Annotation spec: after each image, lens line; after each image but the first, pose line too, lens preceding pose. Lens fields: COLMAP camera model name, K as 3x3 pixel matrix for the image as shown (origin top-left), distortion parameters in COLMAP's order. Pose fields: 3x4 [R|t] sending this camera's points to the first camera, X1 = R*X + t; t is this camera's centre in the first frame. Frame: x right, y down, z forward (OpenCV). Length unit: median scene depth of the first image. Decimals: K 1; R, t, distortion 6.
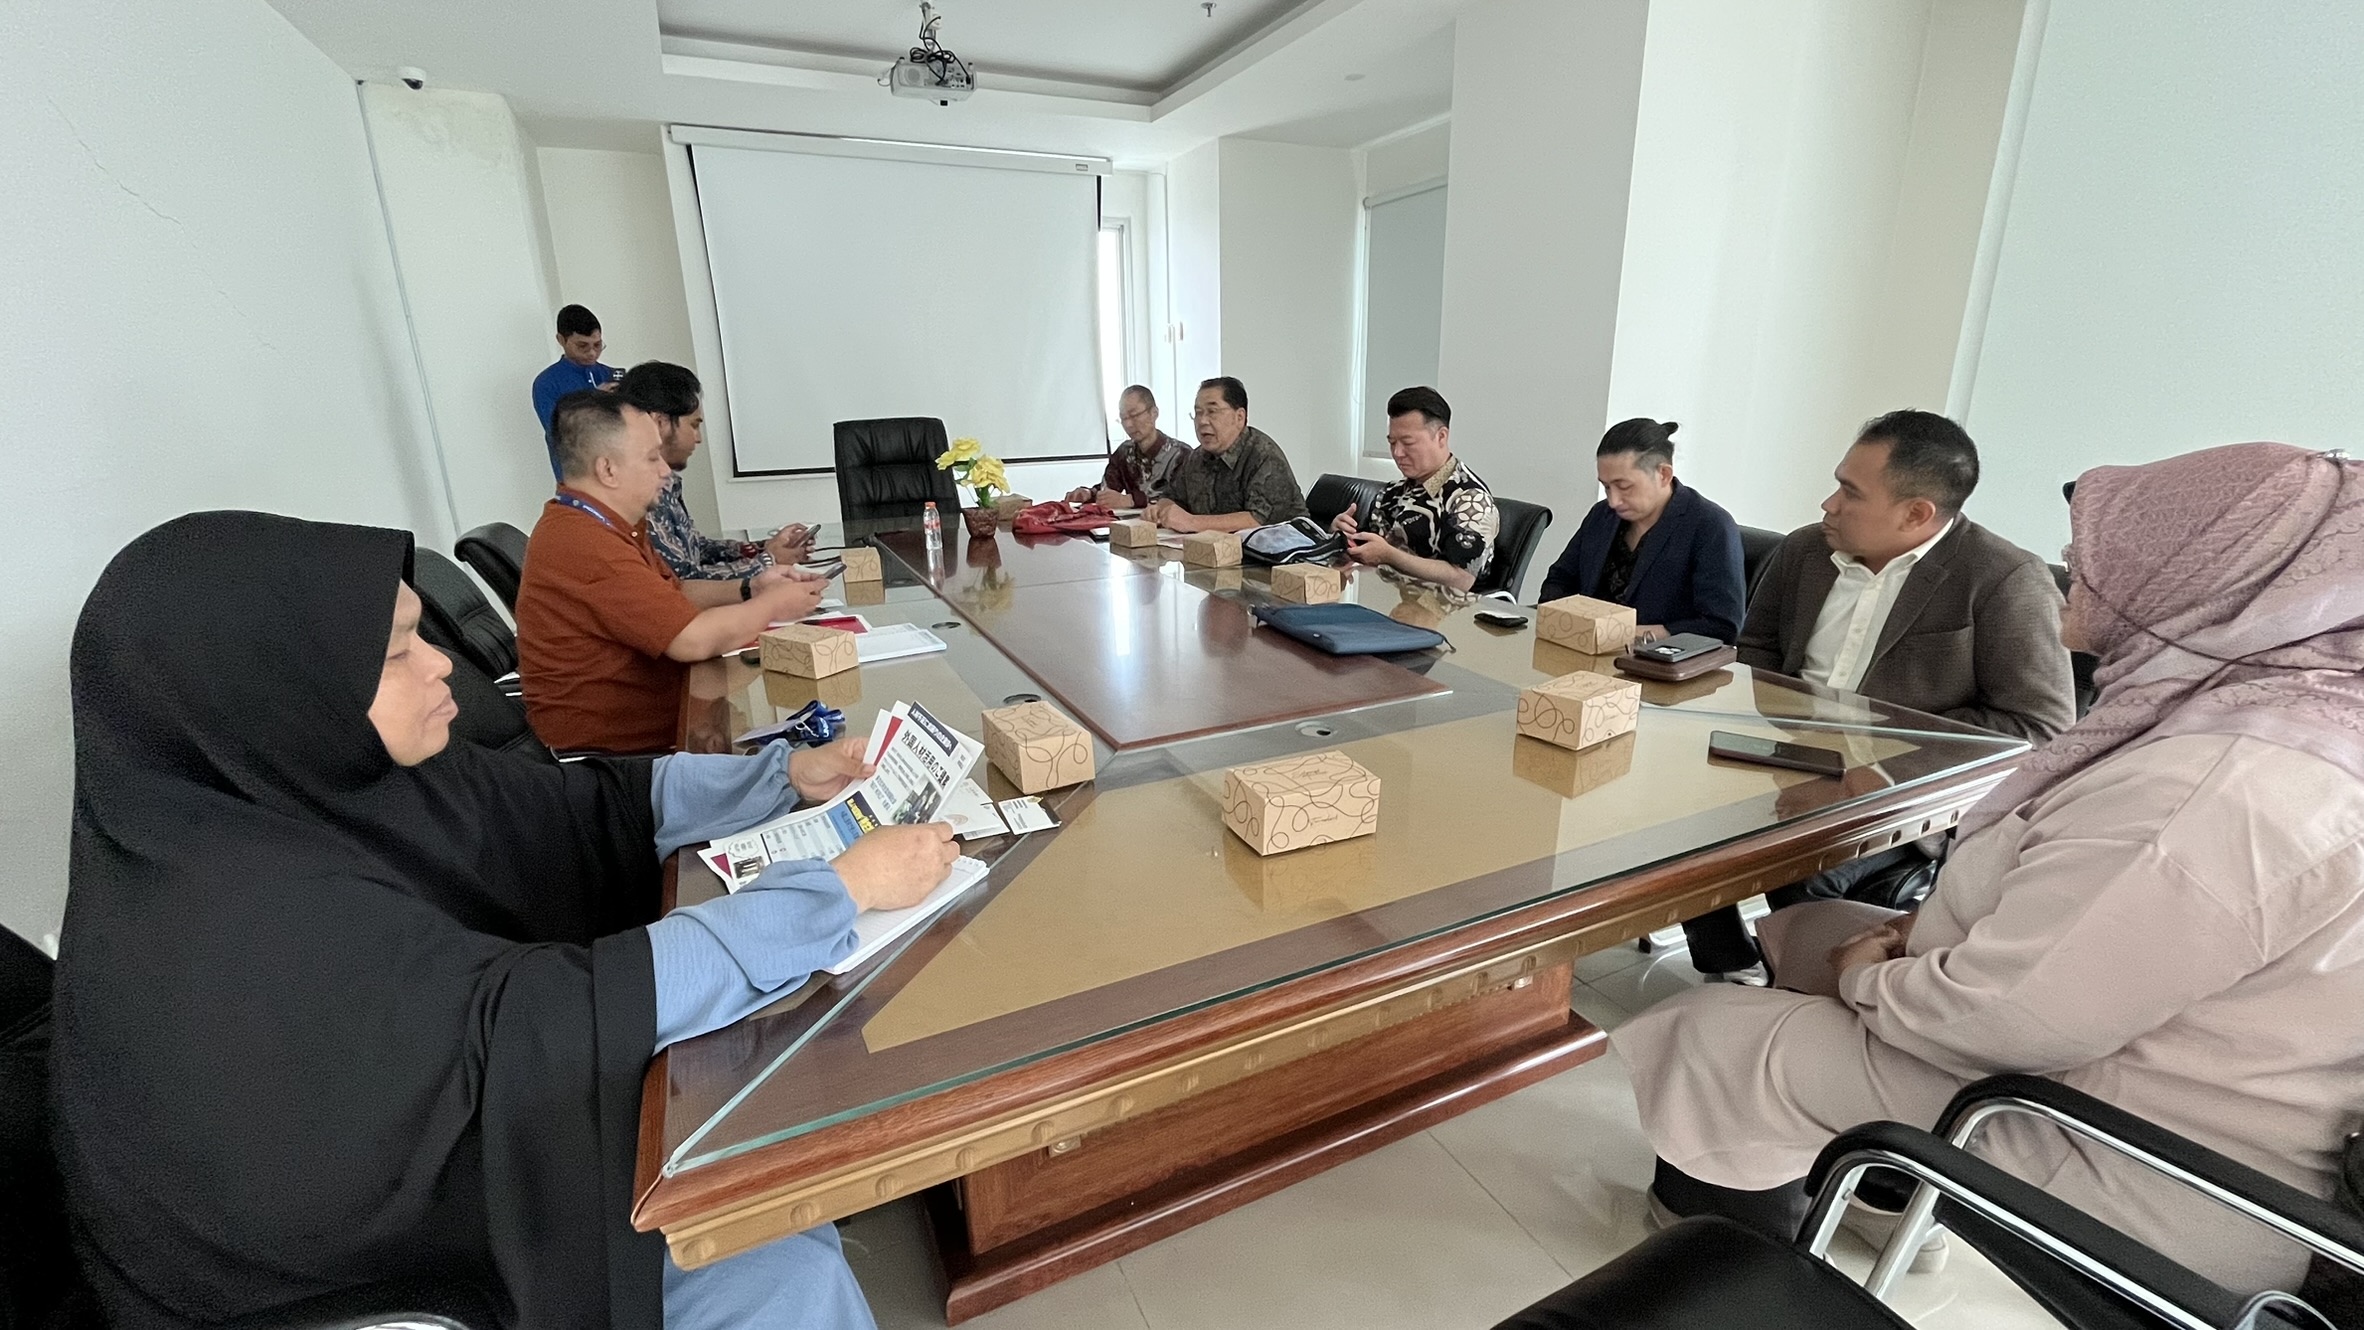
lens RADIAL K [[967.6, 0, 1182.2], [0, 967.6, 669.1], [0, 0, 1]] dist [-0.007868, 0.001297]
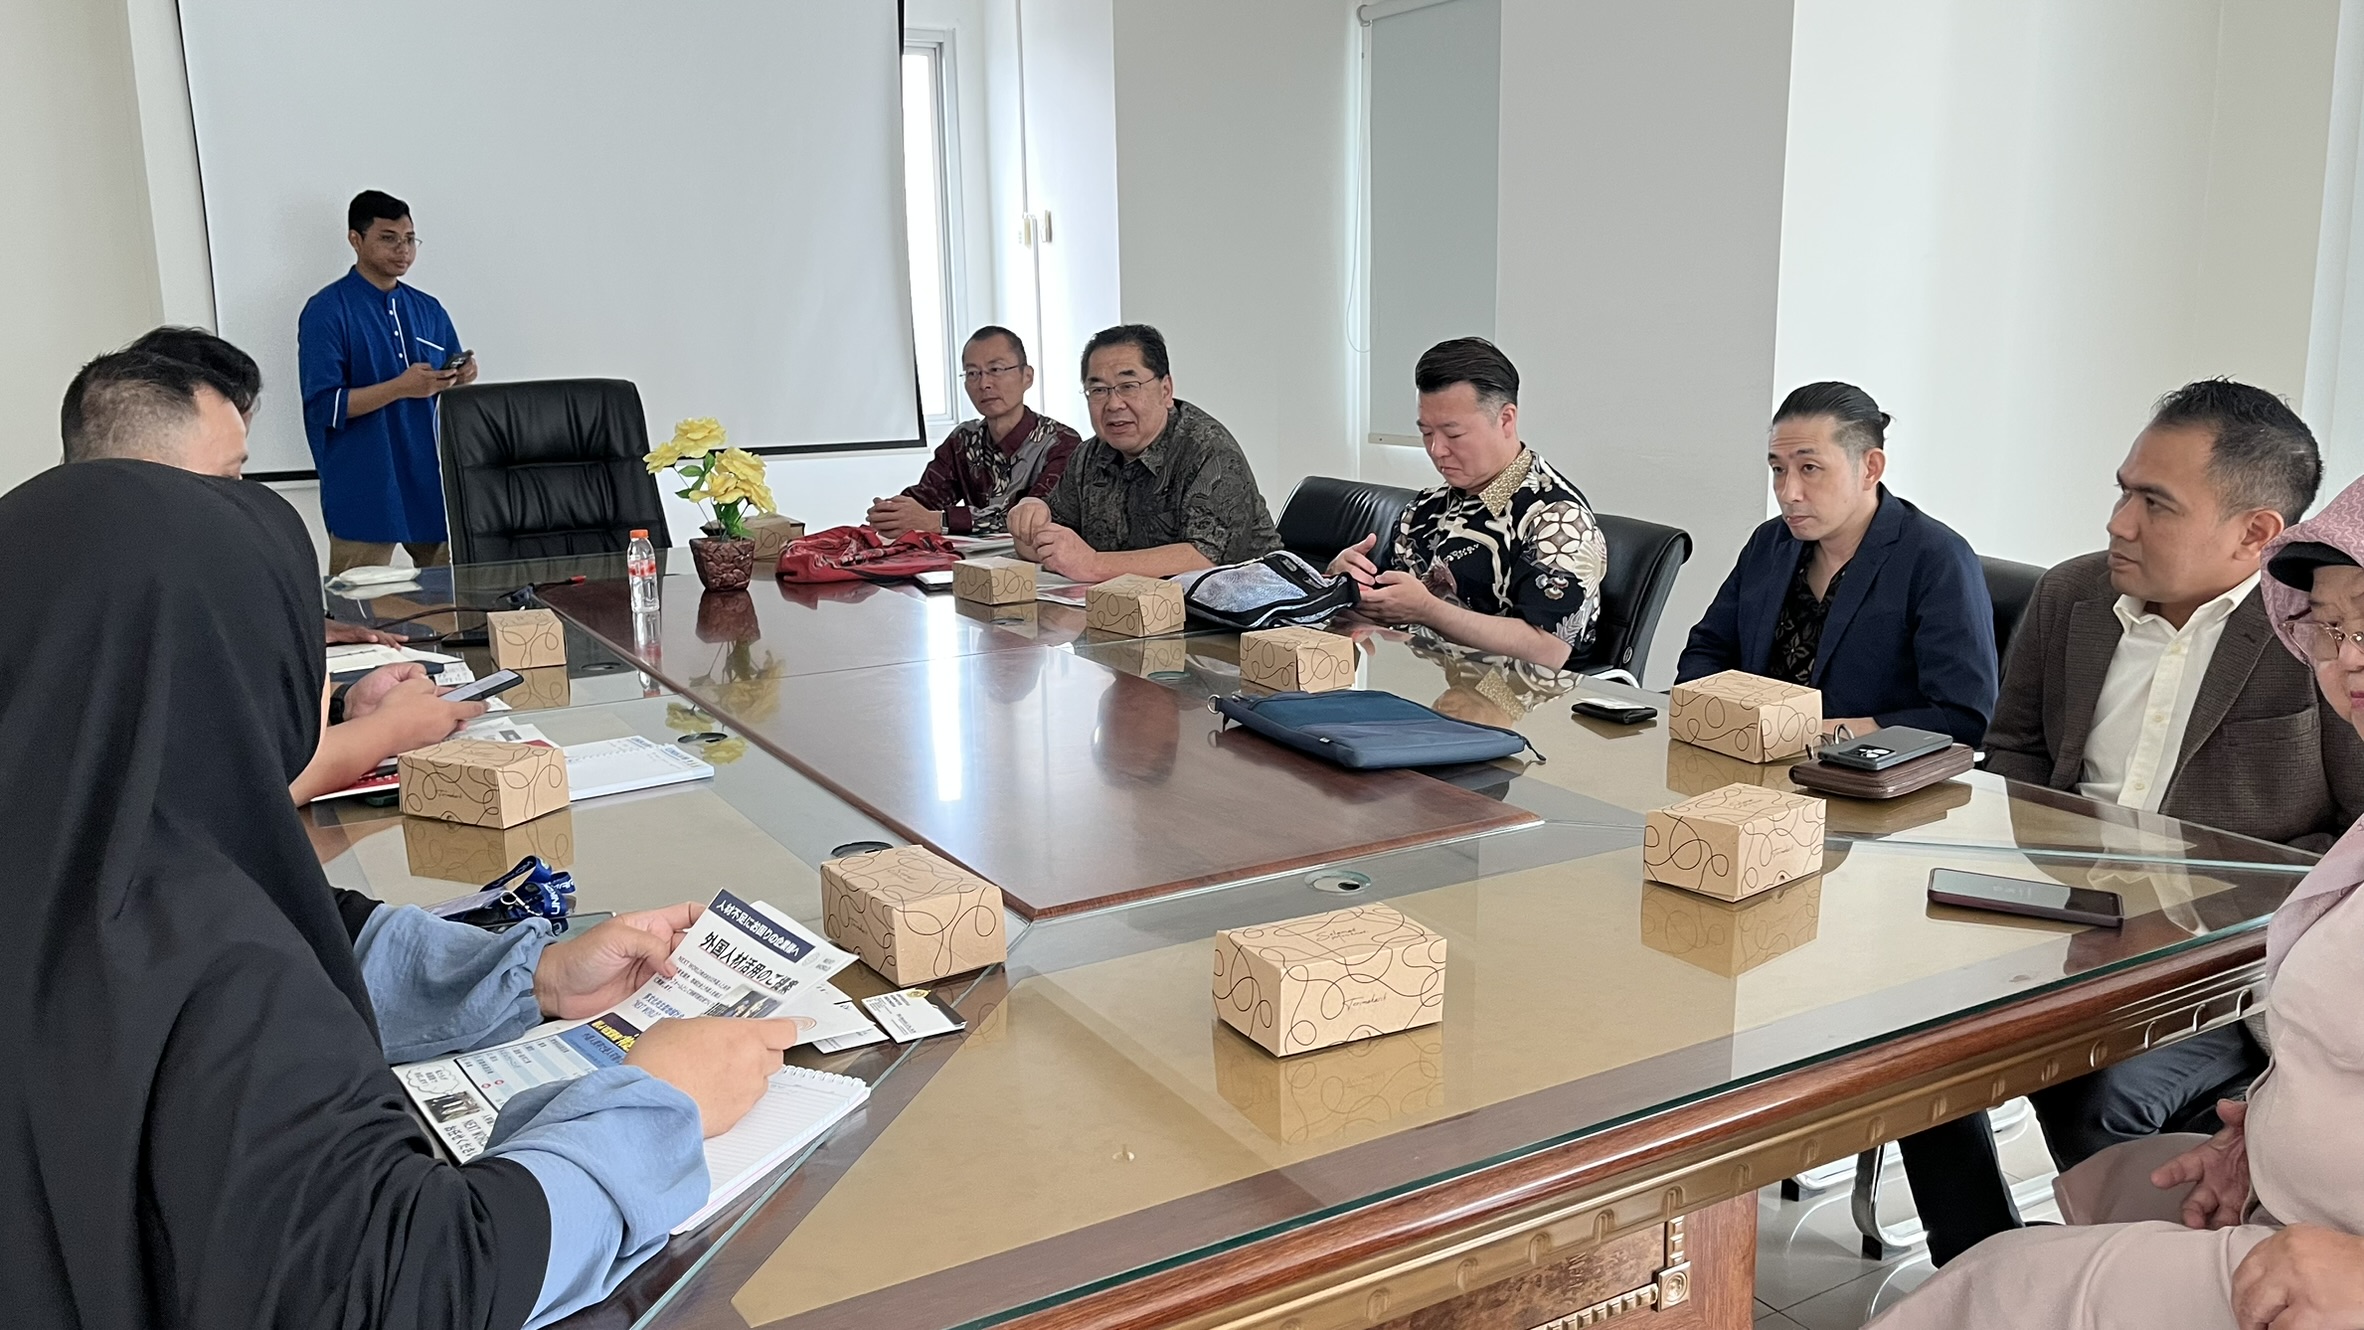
lens RADIAL K [[1810.2, 0, 1188.7], [0, 1810.2, 663.0], [0, 0, 1]] dist [0.056571, -0.074833]
pose [[0.996210, -0.014392, 0.085778, -0.042947], [0.022203, 0.995620, -0.090818, 0.017355], [-0.084095, 0.092378, 0.992166, -0.139718]]
